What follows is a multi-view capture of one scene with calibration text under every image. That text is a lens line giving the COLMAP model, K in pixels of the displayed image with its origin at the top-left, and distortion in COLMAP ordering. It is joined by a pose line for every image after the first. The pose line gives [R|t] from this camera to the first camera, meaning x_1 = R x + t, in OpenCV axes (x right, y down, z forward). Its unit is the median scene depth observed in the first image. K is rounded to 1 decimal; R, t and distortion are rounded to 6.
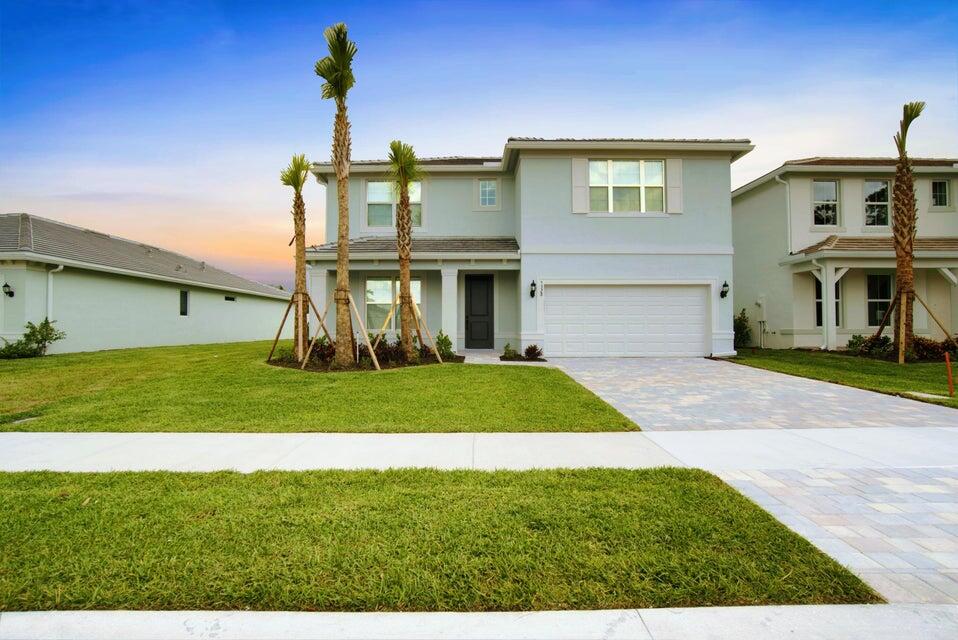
lens RADIAL K [[417.6, 0, 452.8], [0, 417.6, 319.4], [0, 0, 1]] dist [-0.024140, 0.000361]
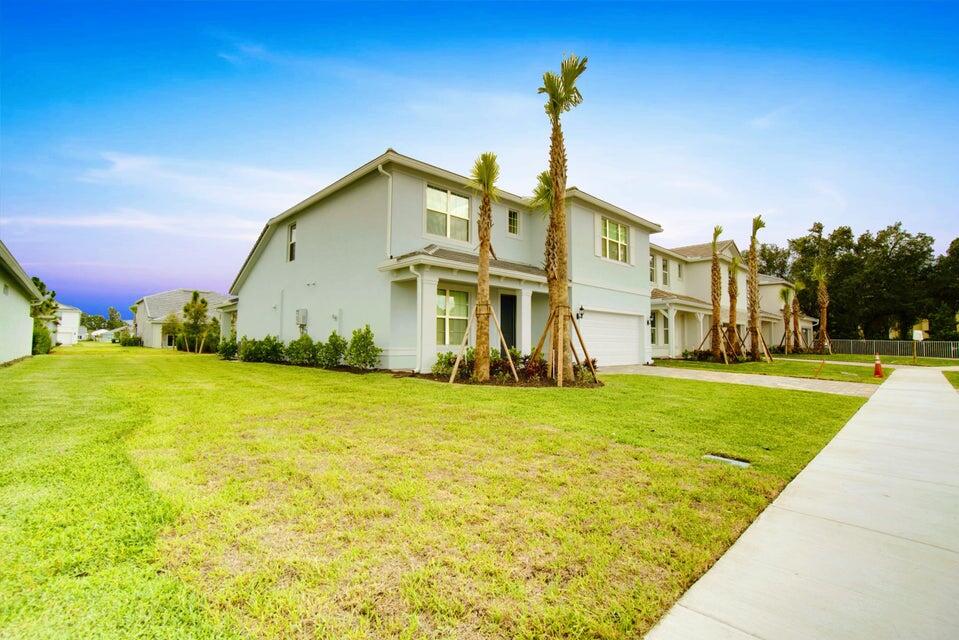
lens RADIAL K [[420.6, 0, 479.5], [0, 420.6, 320.0], [0, 0, 1]] dist [-0.058232, 0.021838]
pose [[0.739199, 0.043490, 0.672081, -0.837258], [-0.026120, 0.999013, -0.035917, 0.001090], [-0.672980, 0.008995, 0.739606, 0.284759]]
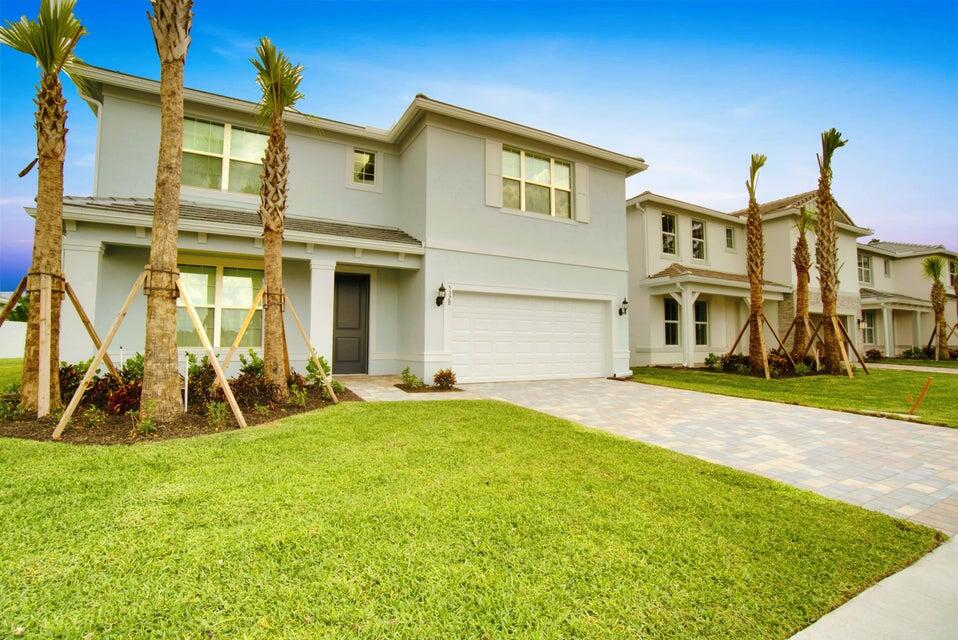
lens RADIAL K [[439.5, 0, 472.0], [0, 439.5, 318.0], [0, 0, 1]] dist [-0.059933, 0.024874]
pose [[0.882695, 0.032305, 0.468834, -0.128368], [-0.012885, 0.998923, -0.044573, 0.003629], [-0.469769, 0.033303, 0.882161, 0.266999]]
